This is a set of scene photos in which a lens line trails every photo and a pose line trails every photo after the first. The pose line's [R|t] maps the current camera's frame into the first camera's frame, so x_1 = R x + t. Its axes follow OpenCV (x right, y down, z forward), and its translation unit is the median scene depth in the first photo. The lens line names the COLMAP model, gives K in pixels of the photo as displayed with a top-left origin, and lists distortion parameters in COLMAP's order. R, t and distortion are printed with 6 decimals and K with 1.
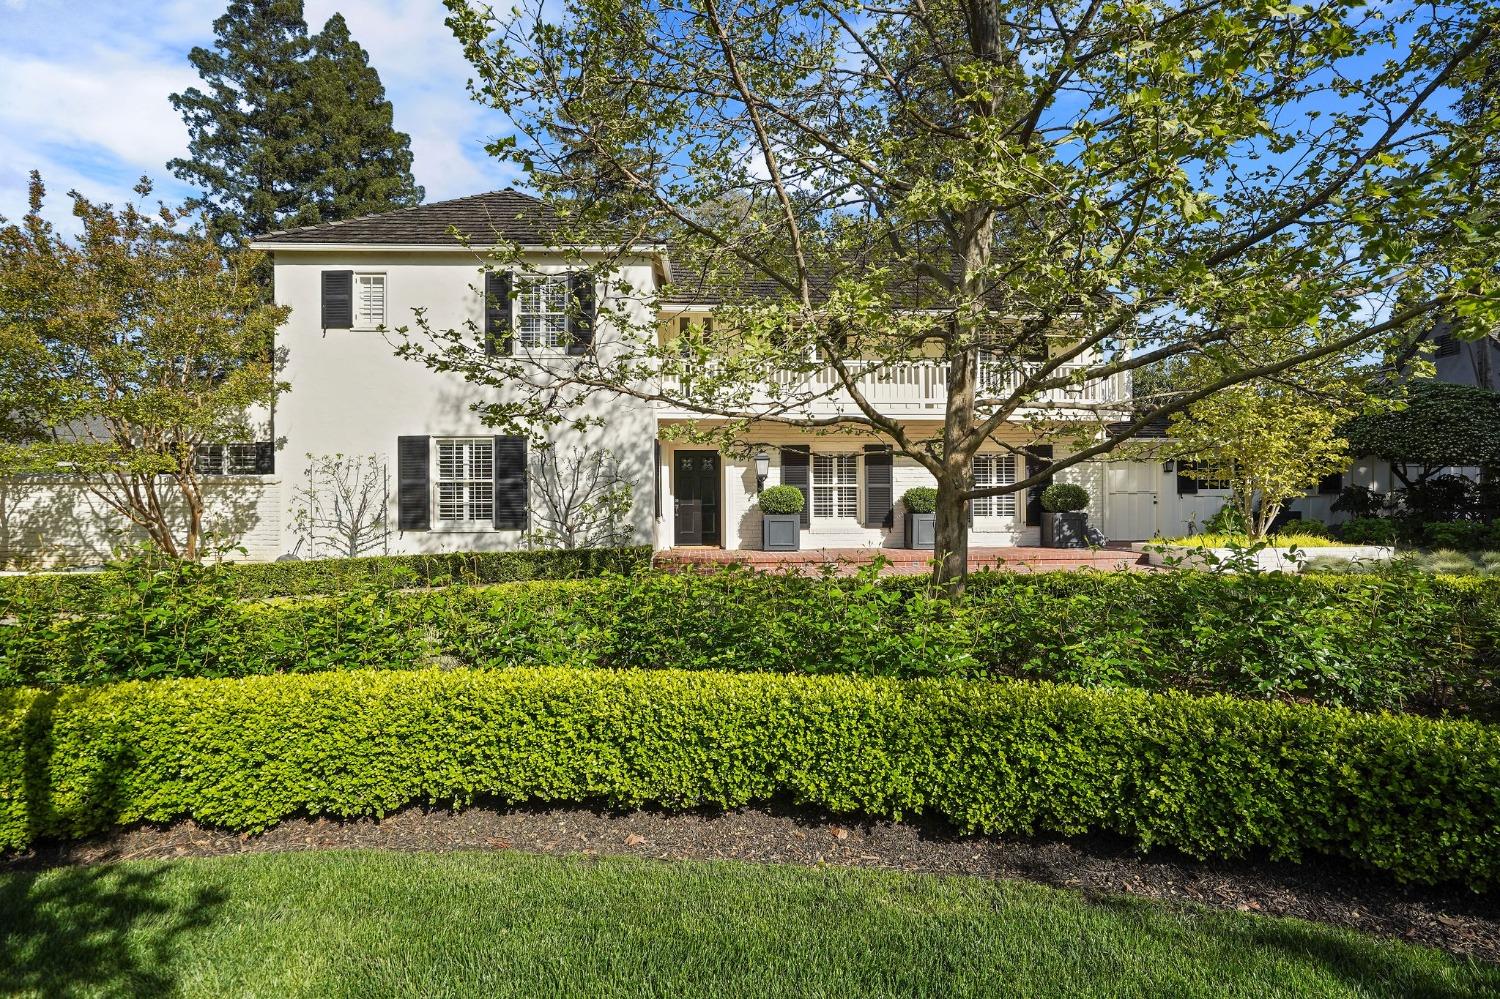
lens RADIAL K [[780.1, 0, 750.1], [0, 780.1, 495.9], [0, 0, 1]] dist [-0.016829, 0.001163]
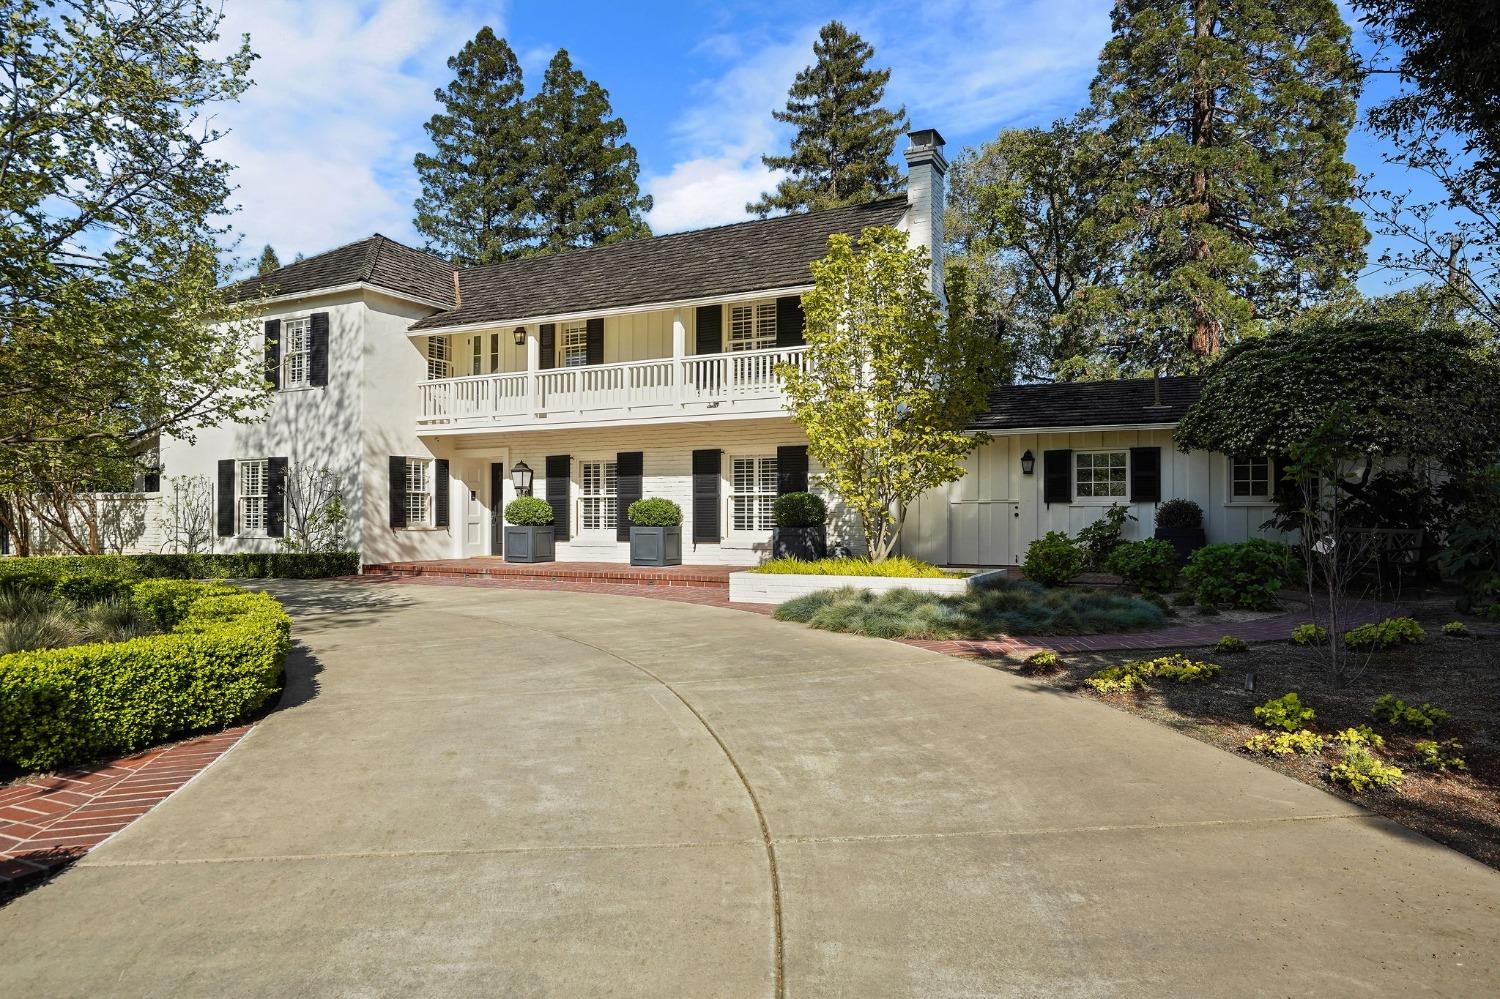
lens RADIAL K [[902.3, 0, 748.9], [0, 902.3, 503.0], [0, 0, 1]] dist [-0.017334, 0.025230]
pose [[0.880247, -0.004985, -0.474490, 0.807392], [0.004417, 0.999988, -0.002310, -0.001903], [0.474496, -0.000062, 0.880258, 0.115874]]
